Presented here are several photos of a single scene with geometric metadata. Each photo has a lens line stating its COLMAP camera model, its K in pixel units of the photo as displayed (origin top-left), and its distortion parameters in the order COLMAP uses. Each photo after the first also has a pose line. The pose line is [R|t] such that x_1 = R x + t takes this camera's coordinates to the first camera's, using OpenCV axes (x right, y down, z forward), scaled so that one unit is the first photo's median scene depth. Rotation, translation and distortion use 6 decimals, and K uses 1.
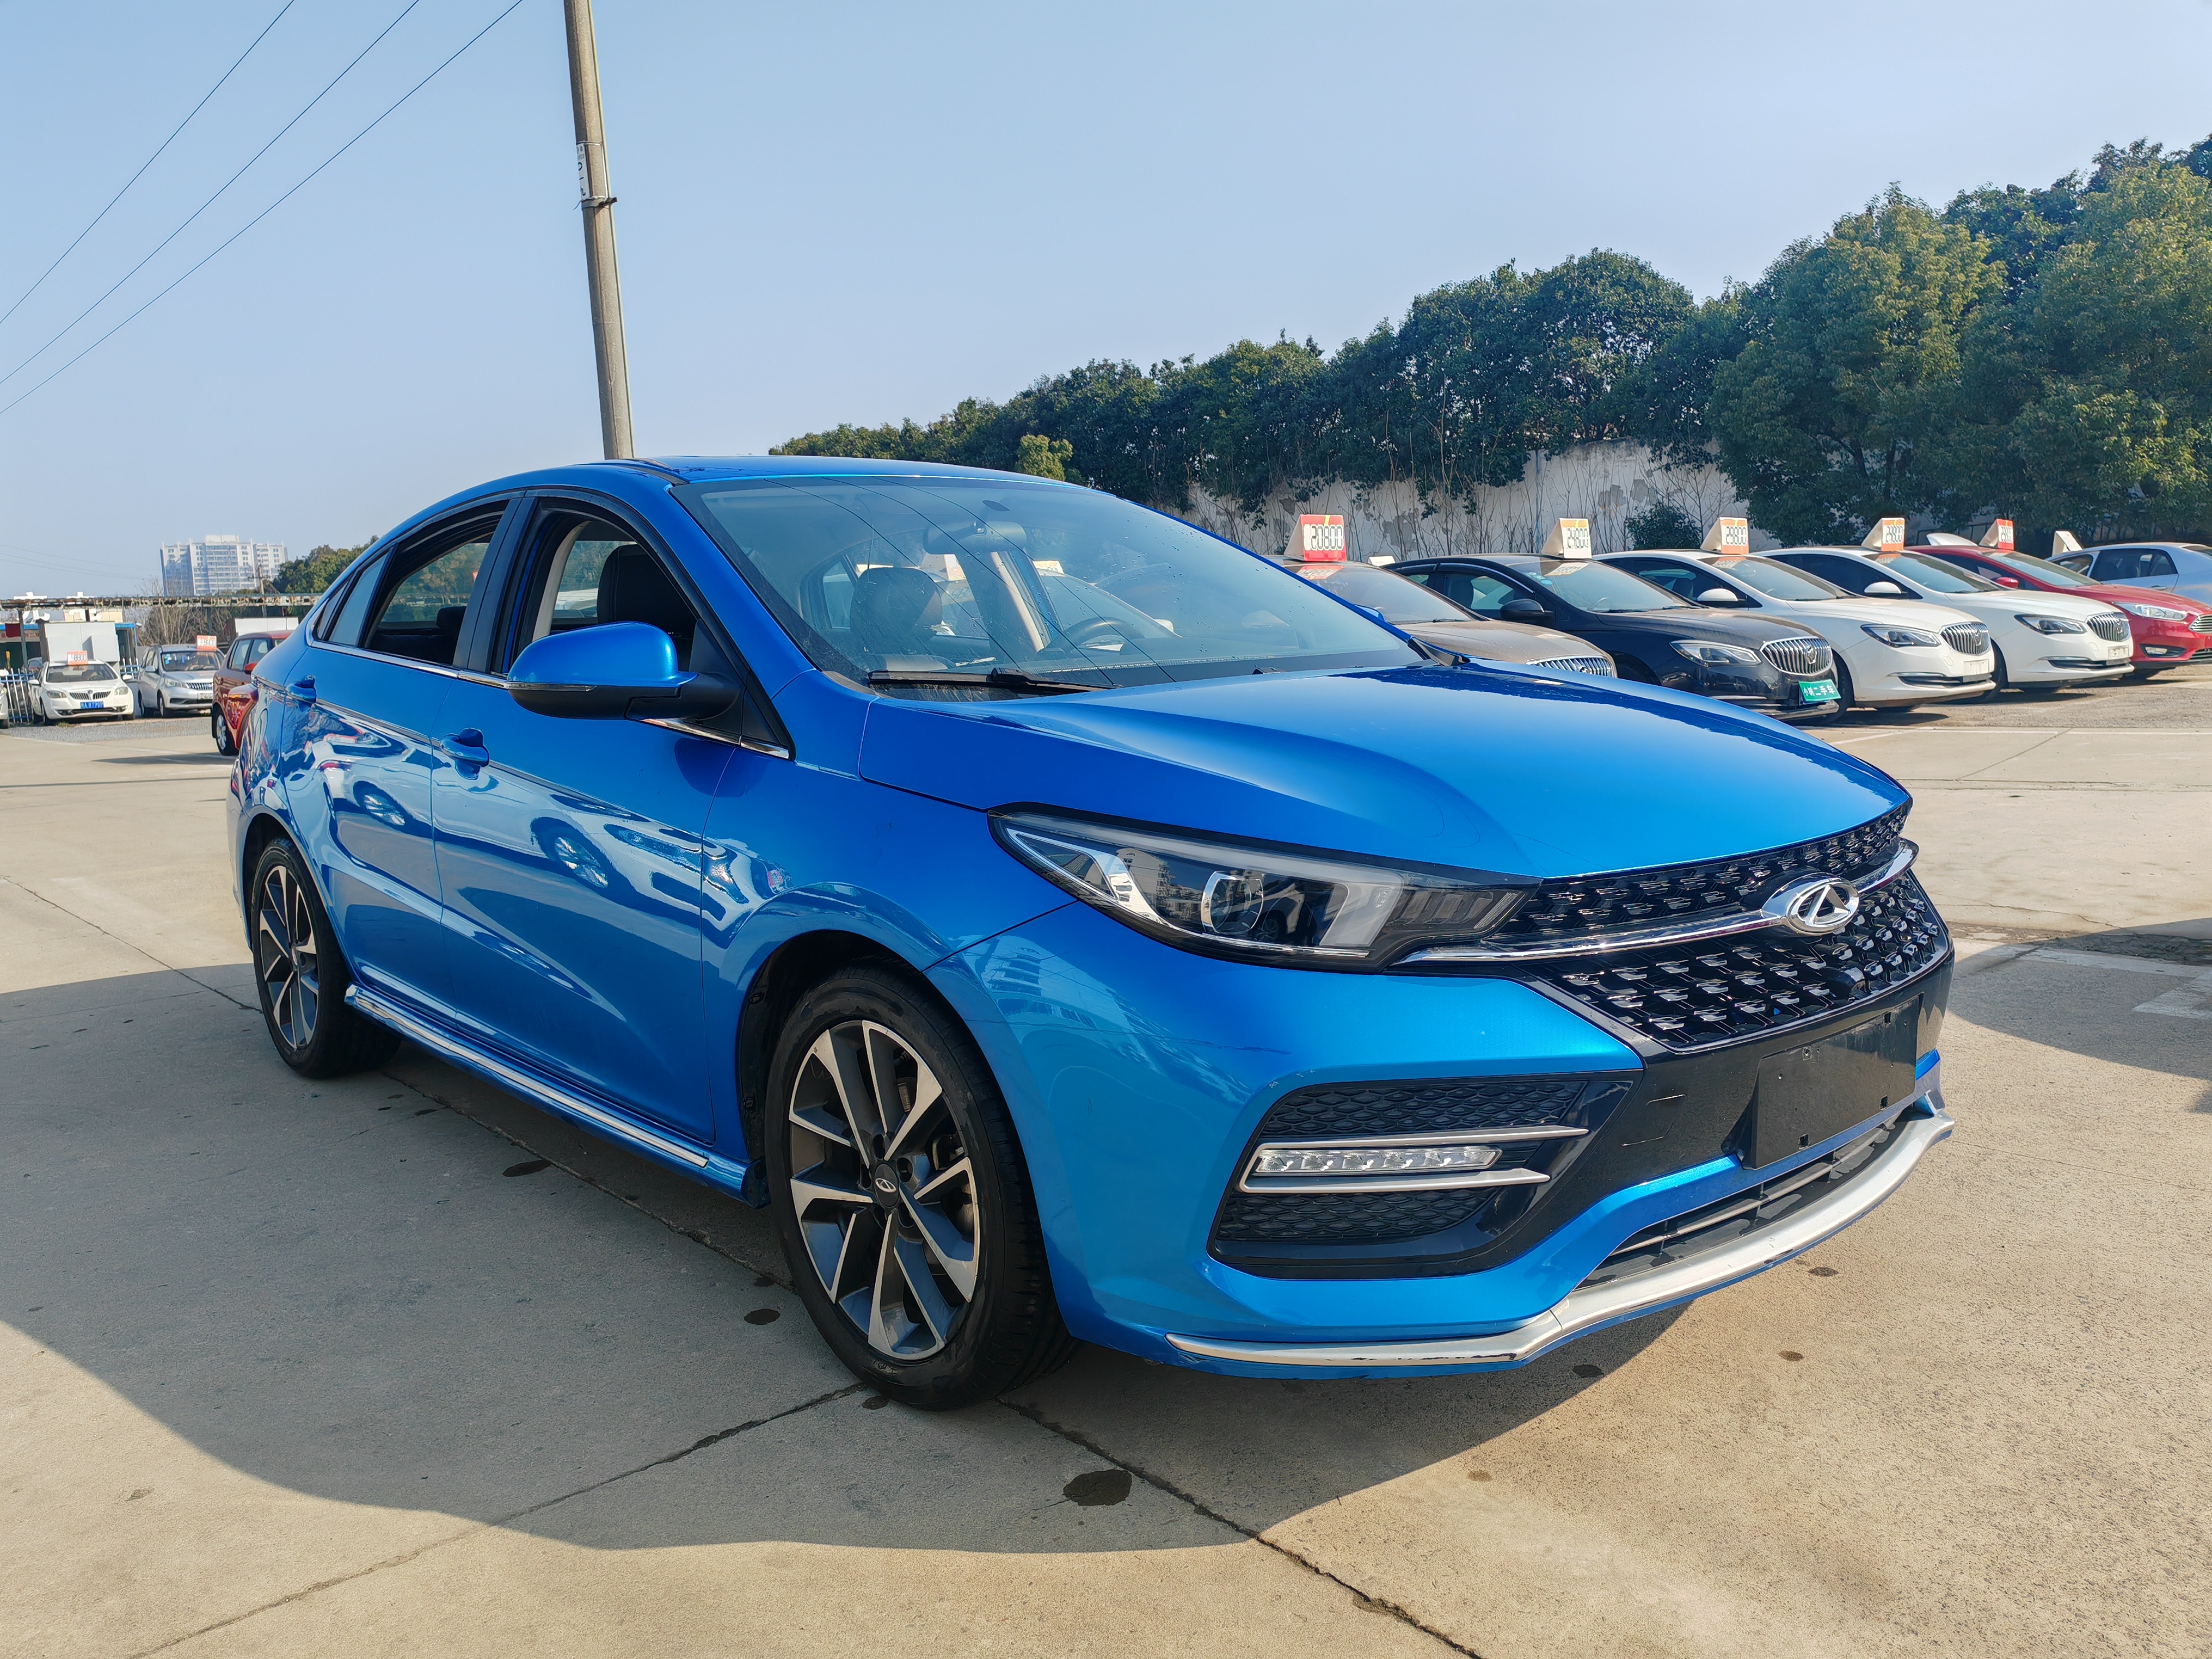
lens RADIAL K [[1663.8, 0, 1108.0], [0, 1663.8, 854.8], [0, 0, 1]] dist [0.061503, -0.078804]
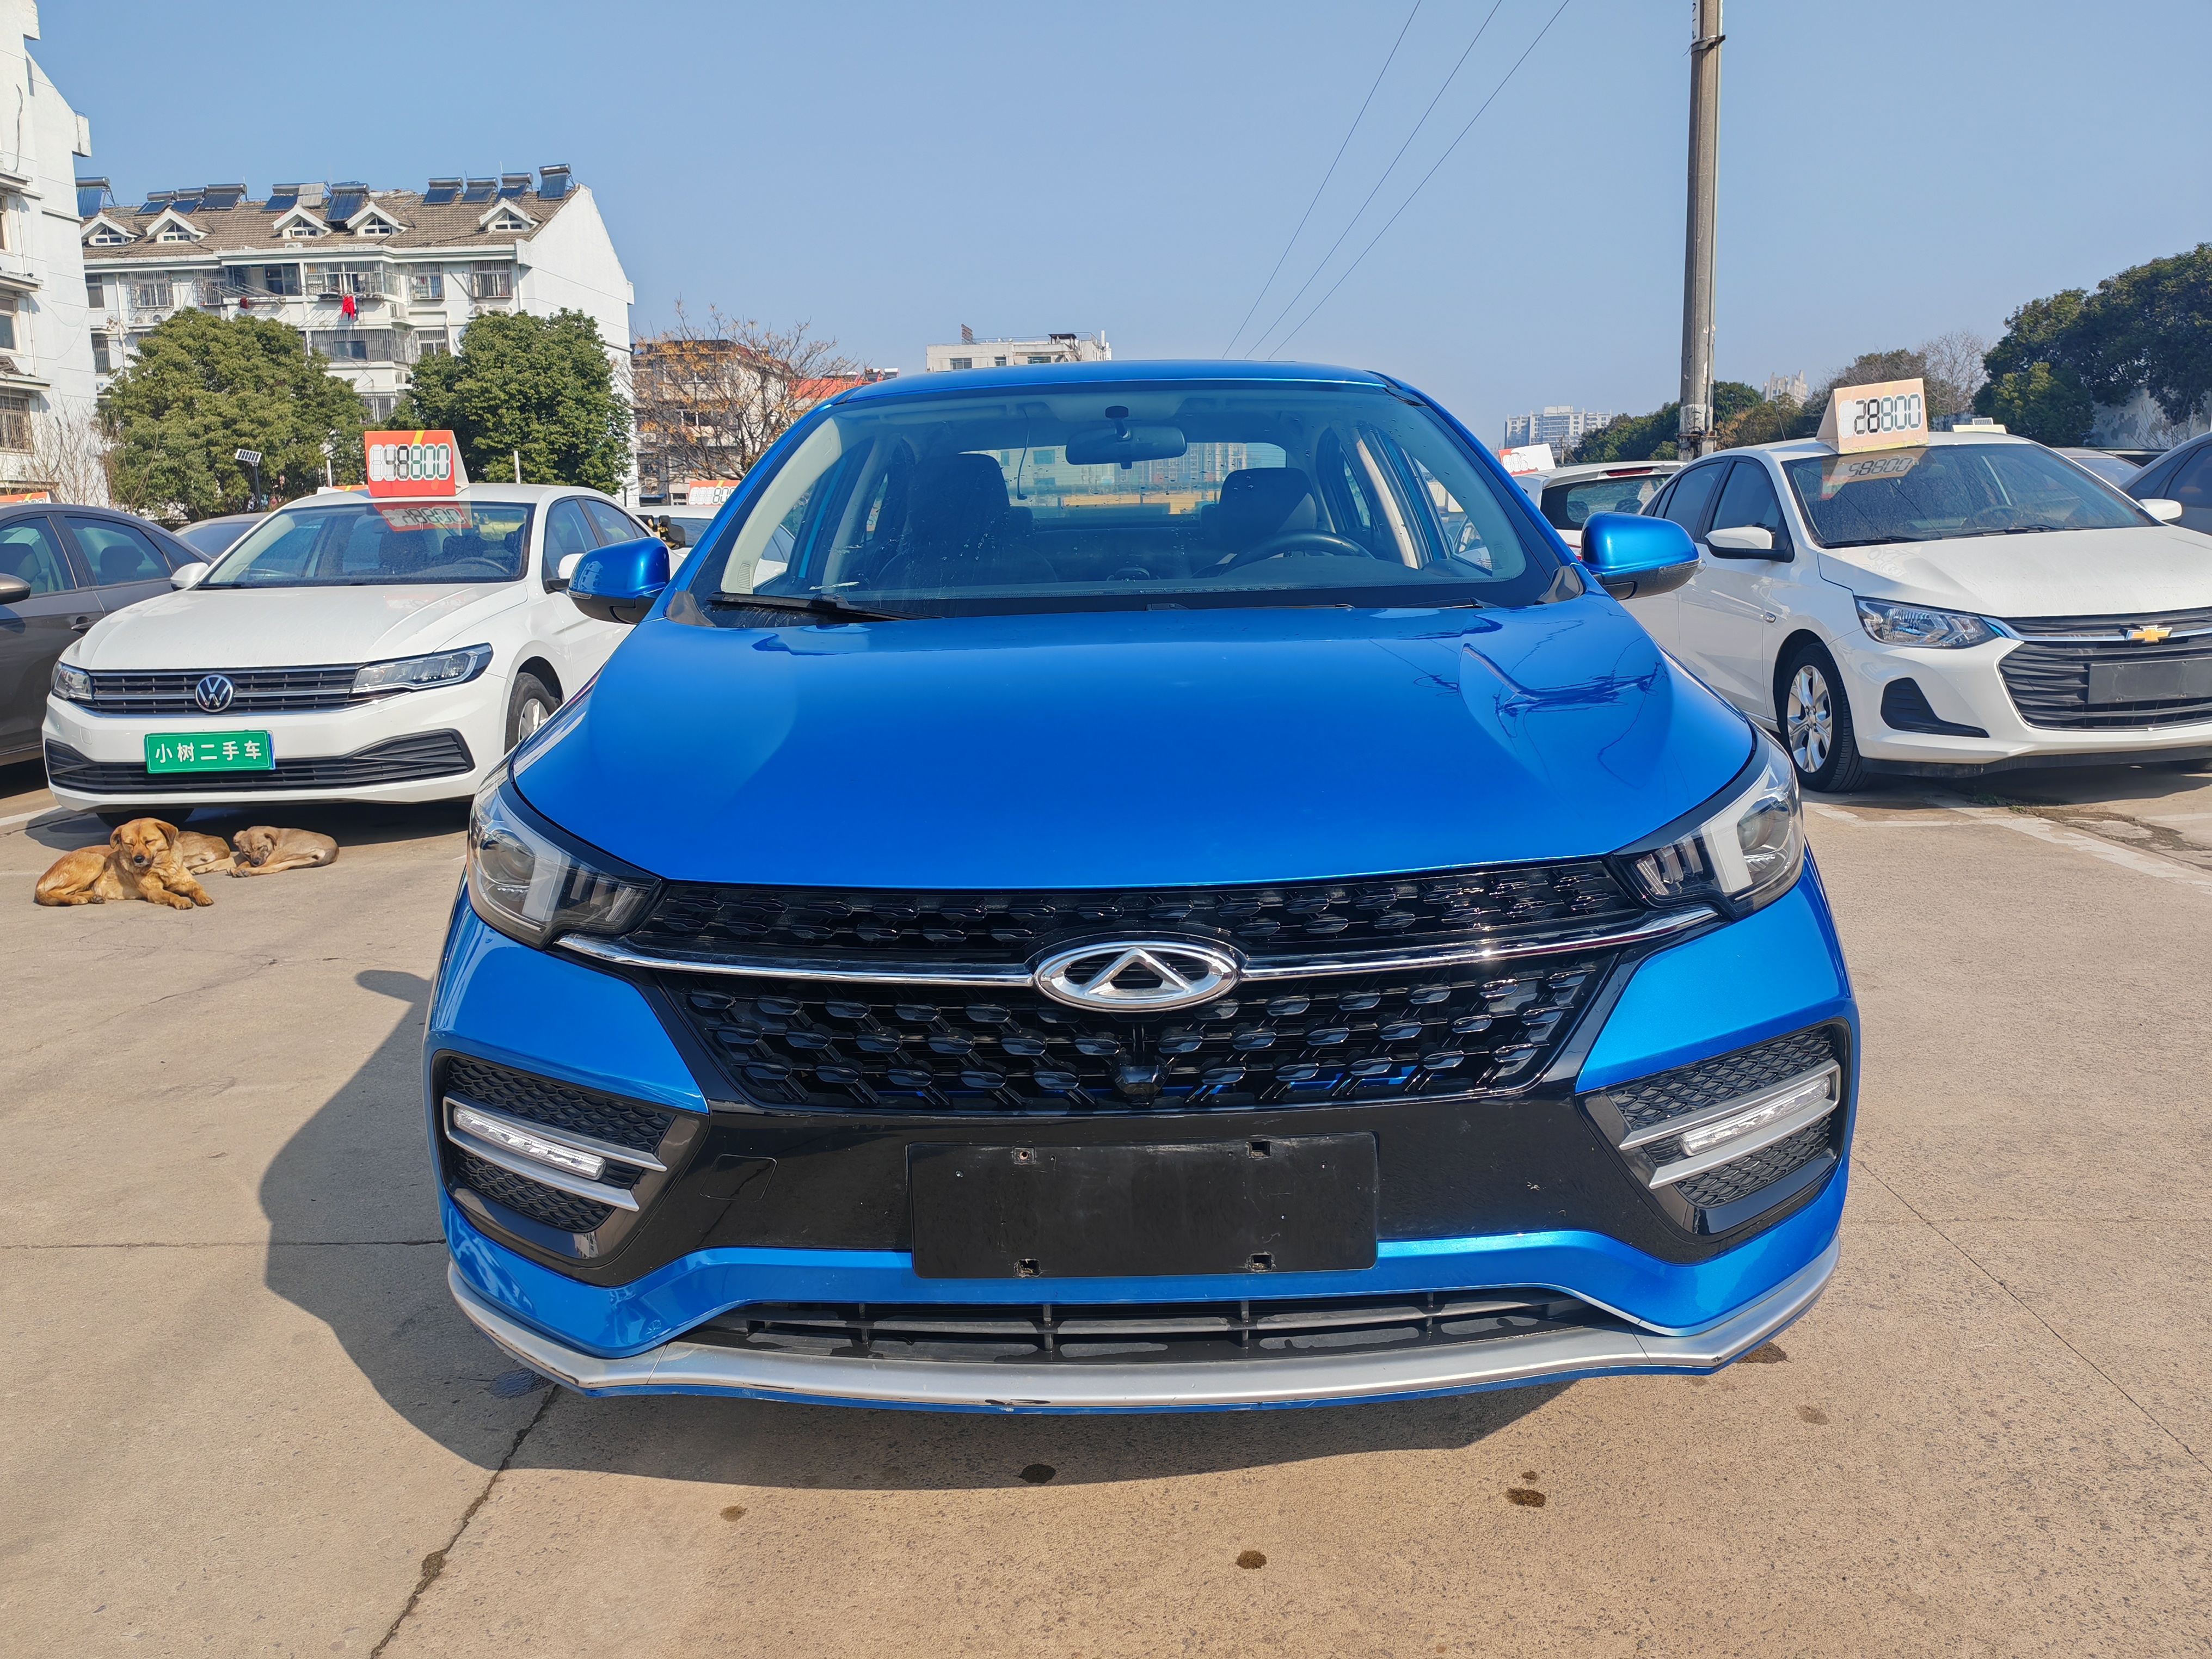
lens RADIAL K [[1663.8, 0, 1108.0], [0, 1663.8, 854.8], [0, 0, 1]] dist [0.061503, -0.078804]
pose [[0.742670, 0.144071, -0.653977, 0.903117], [-0.092615, 0.989296, 0.112767, -0.106121], [0.663223, -0.023181, 0.748063, 0.447998]]
